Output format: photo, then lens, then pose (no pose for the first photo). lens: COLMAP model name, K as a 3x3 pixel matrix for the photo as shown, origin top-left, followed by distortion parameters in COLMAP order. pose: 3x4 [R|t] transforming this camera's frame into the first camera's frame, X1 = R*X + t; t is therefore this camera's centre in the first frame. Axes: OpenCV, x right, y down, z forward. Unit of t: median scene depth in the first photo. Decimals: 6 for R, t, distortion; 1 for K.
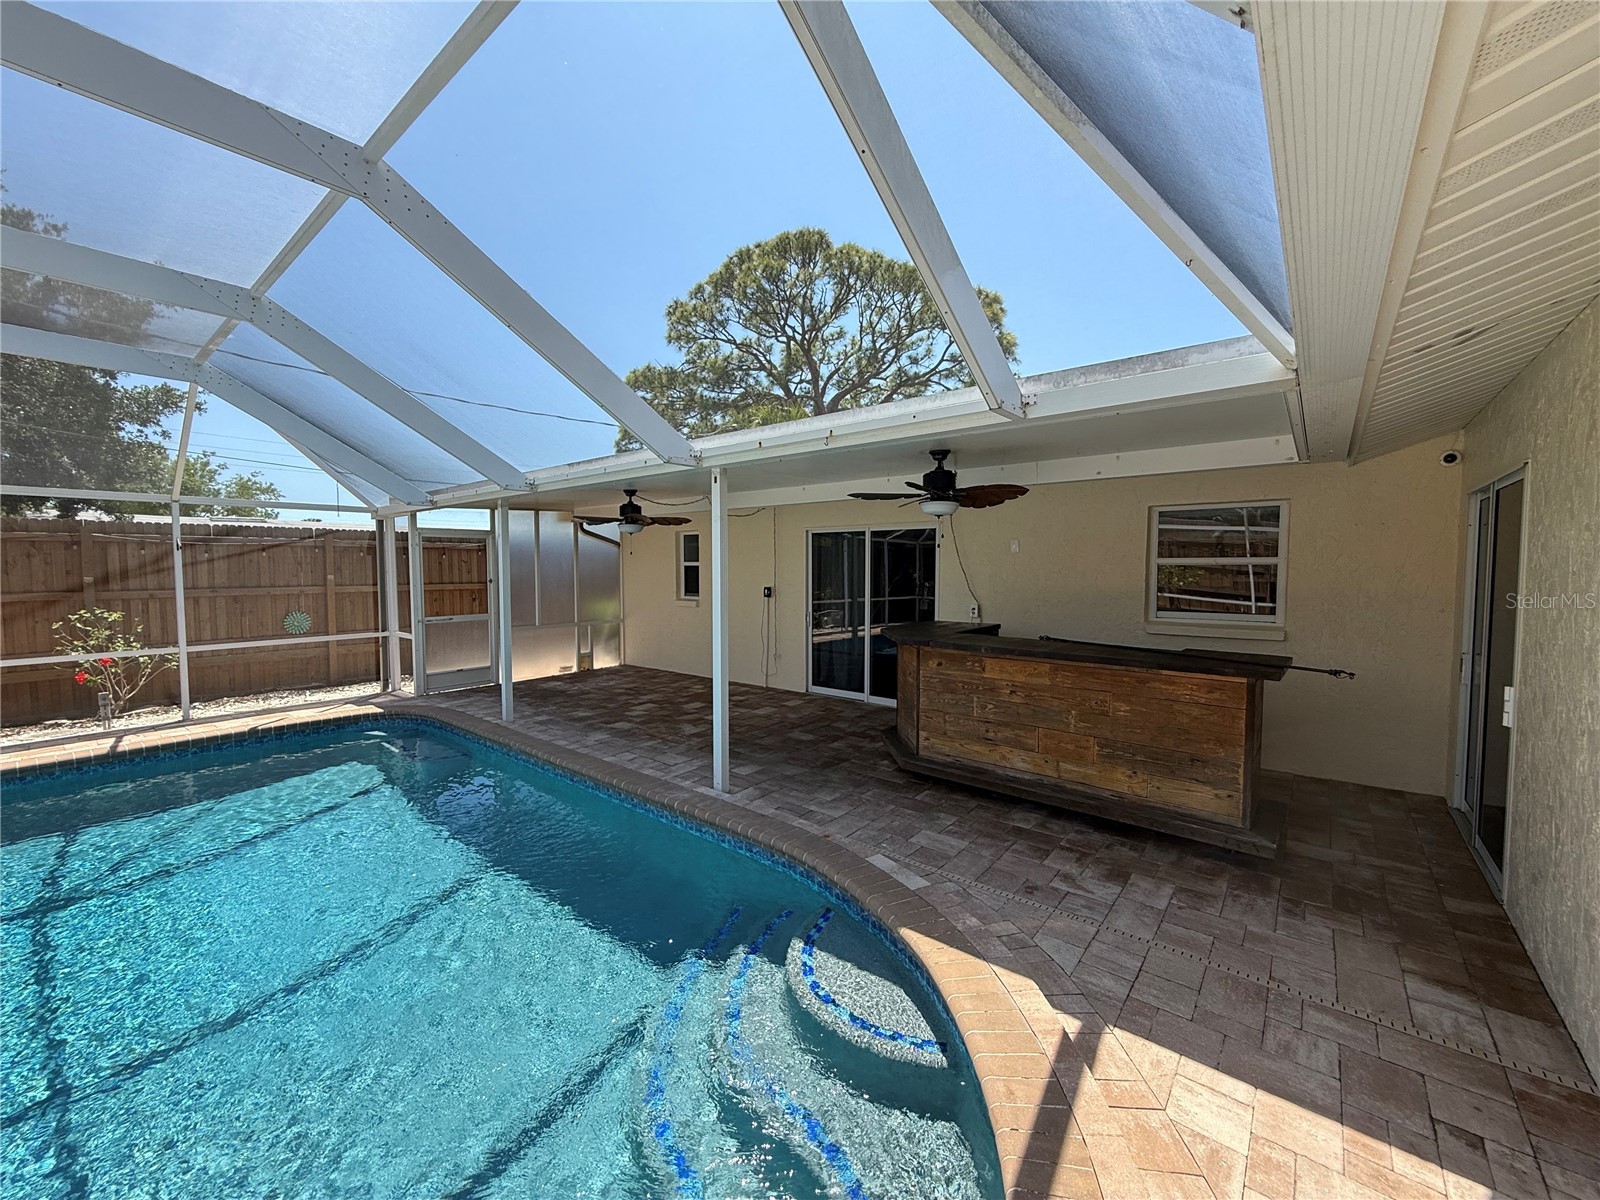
lens RADIAL K [[636.8, 0, 795.3], [0, 636.8, 599.4], [0, 0, 1]] dist [0.000105, 0.000642]
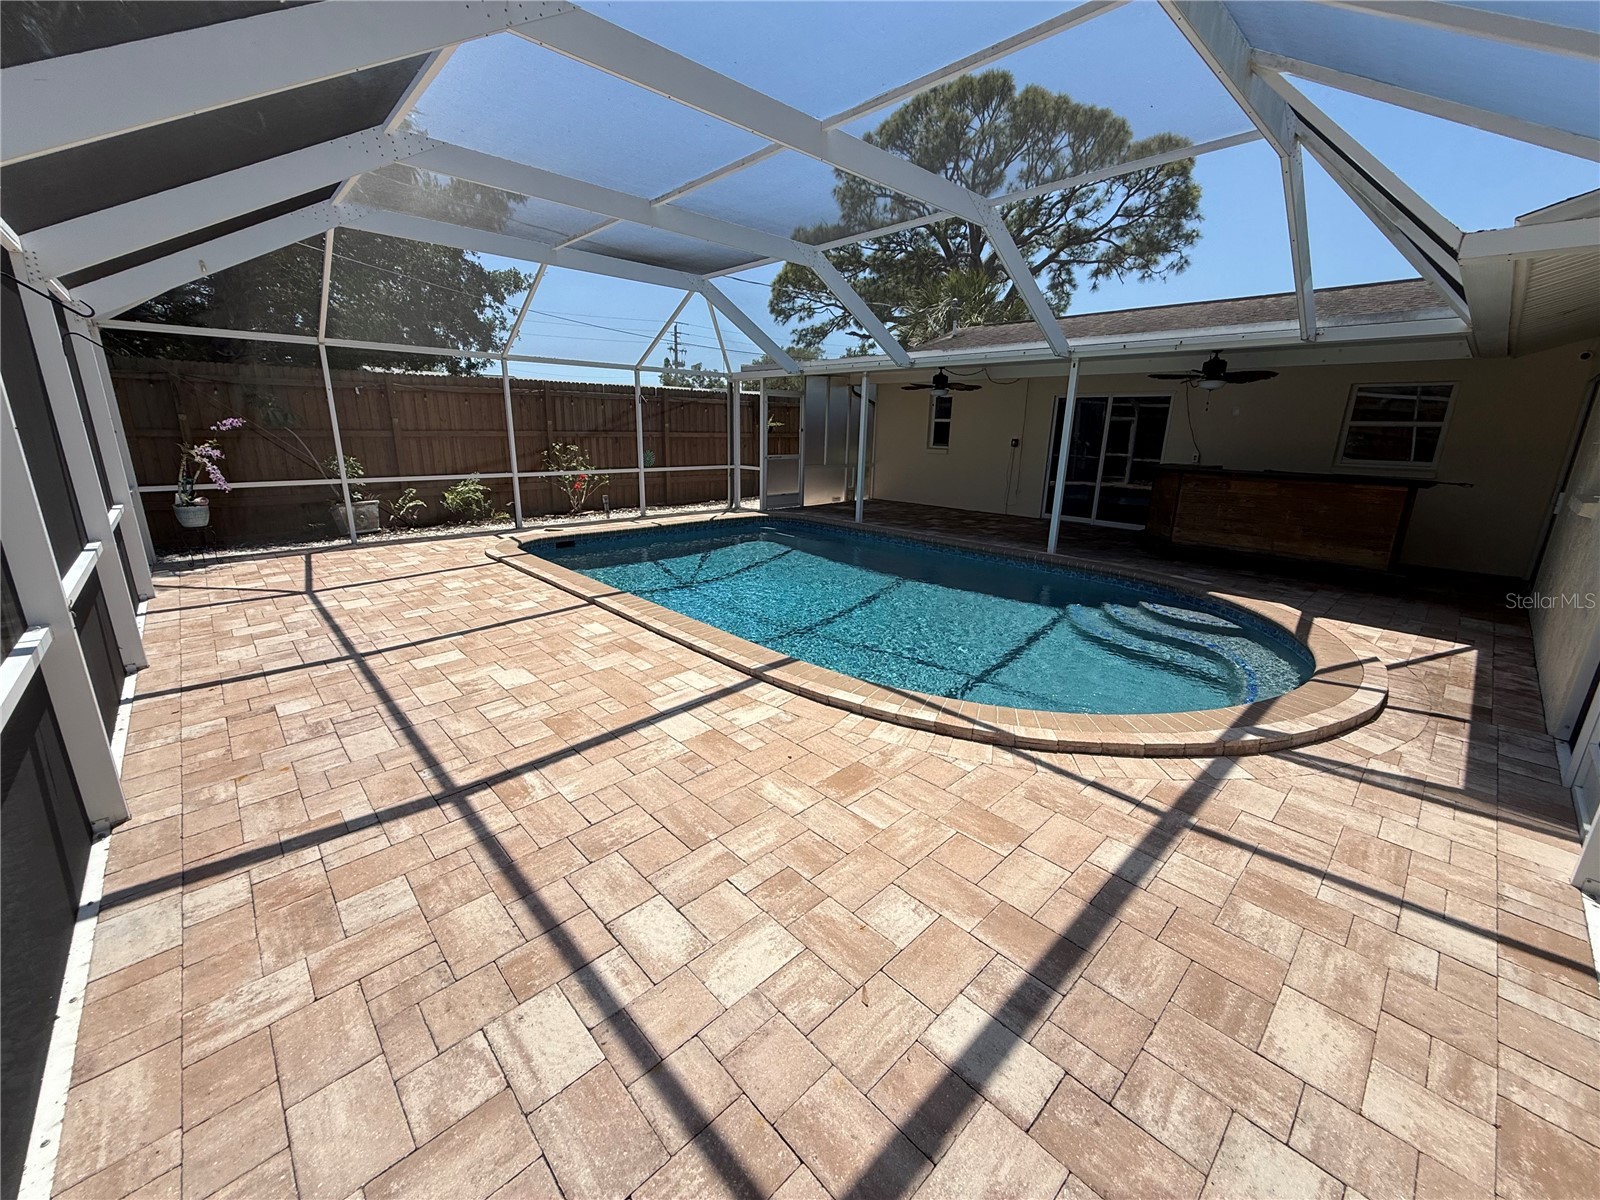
lens RADIAL K [[636.8, 0, 795.3], [0, 636.8, 599.4], [0, 0, 1]] dist [0.000105, 0.000642]
pose [[0.991353, 0.054418, -0.119407, -0.368774], [-0.028229, 0.977093, 0.210933, 0.046068], [0.128151, -0.205738, 0.970180, -0.492290]]
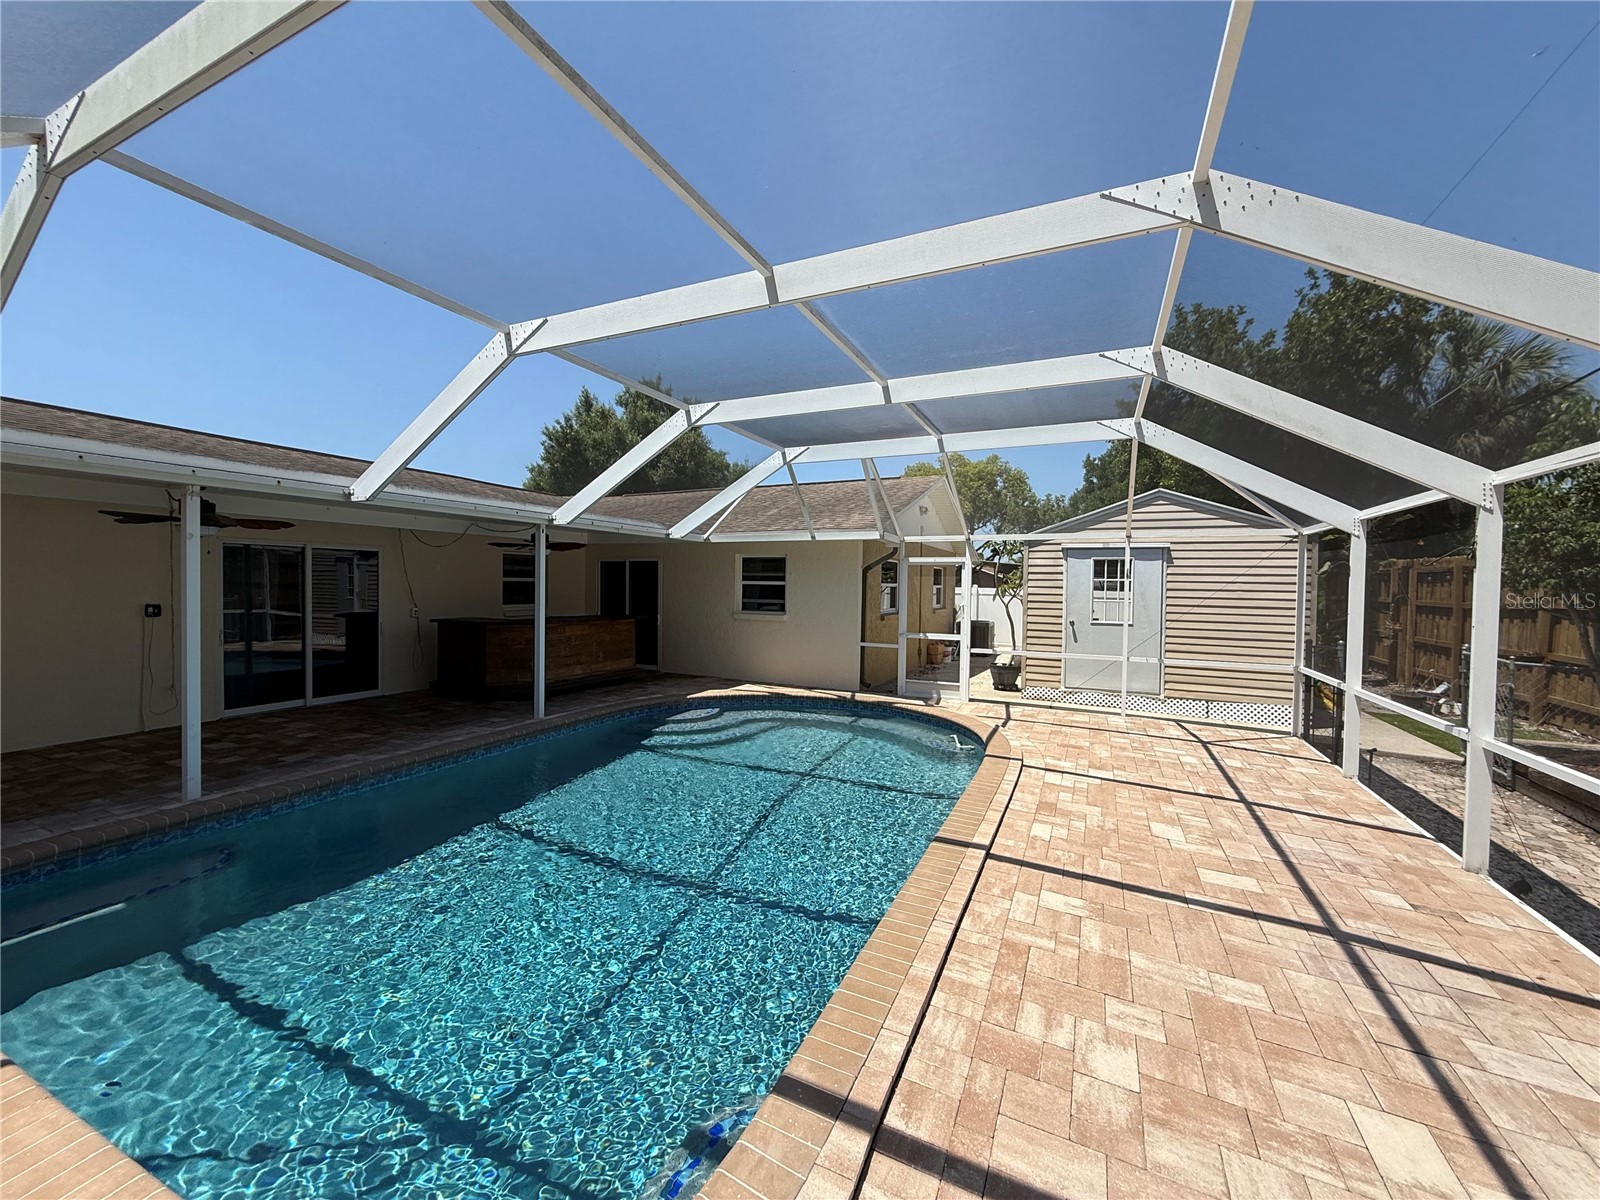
lens RADIAL K [[636.8, 0, 795.3], [0, 636.8, 599.4], [0, 0, 1]] dist [0.000105, 0.000642]
pose [[-0.248712, -0.026102, 0.968226, -1.159395], [0.039955, 0.998509, 0.037182, -0.026955], [-0.967753, 0.047933, -0.247299, 0.468705]]
